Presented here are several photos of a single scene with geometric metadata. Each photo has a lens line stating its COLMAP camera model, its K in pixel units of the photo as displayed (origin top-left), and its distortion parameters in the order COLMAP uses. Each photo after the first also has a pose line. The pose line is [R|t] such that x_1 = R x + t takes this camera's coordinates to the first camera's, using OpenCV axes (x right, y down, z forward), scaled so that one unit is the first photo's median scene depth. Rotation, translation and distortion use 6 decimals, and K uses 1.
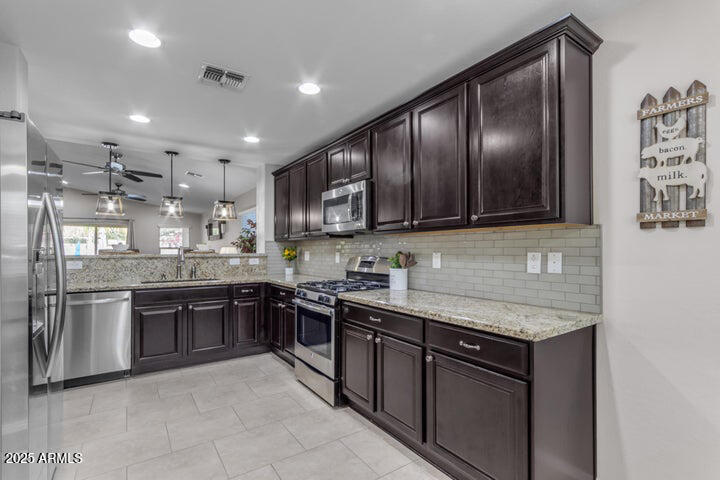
lens RADIAL K [[337.6, 0, 363.6], [0, 337.6, 249.8], [0, 0, 1]] dist [0.002678, 0.000262]
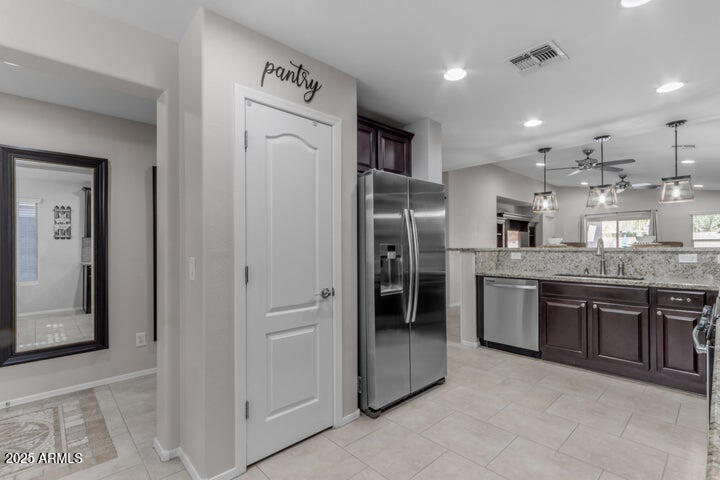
lens RADIAL K [[337.6, 0, 362.2], [0, 337.6, 244.5], [0, 0, 1]] dist [0.002678, 0.000262]
pose [[0.134538, -0.006153, -0.990889, 0.290436], [0.010742, 0.999931, -0.004750, 0.001892], [0.990850, -0.010005, 0.134594, 0.253033]]
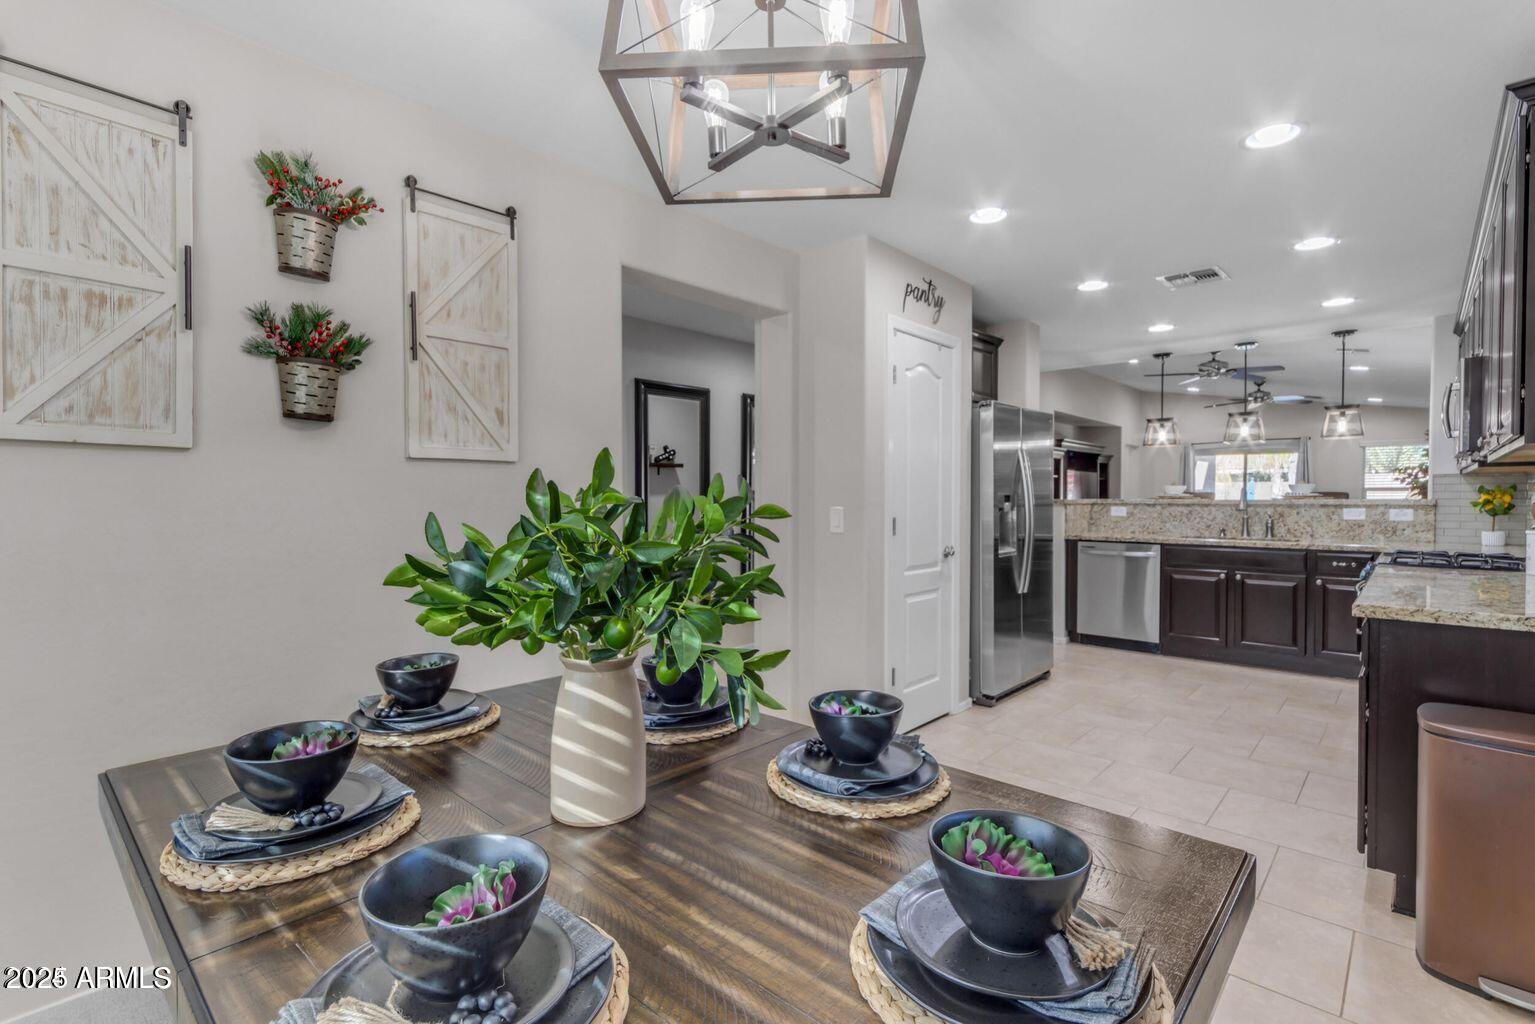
lens RADIAL K [[719.7, 0, 768.5], [0, 719.7, 507.1], [0, 0, 1]] dist [0.002678, 0.000262]
pose [[0.213846, 0.015695, -0.976741, 0.676875], [0.004624, 0.999843, 0.017078, -0.000801], [0.976856, -0.008168, 0.213740, -0.226646]]
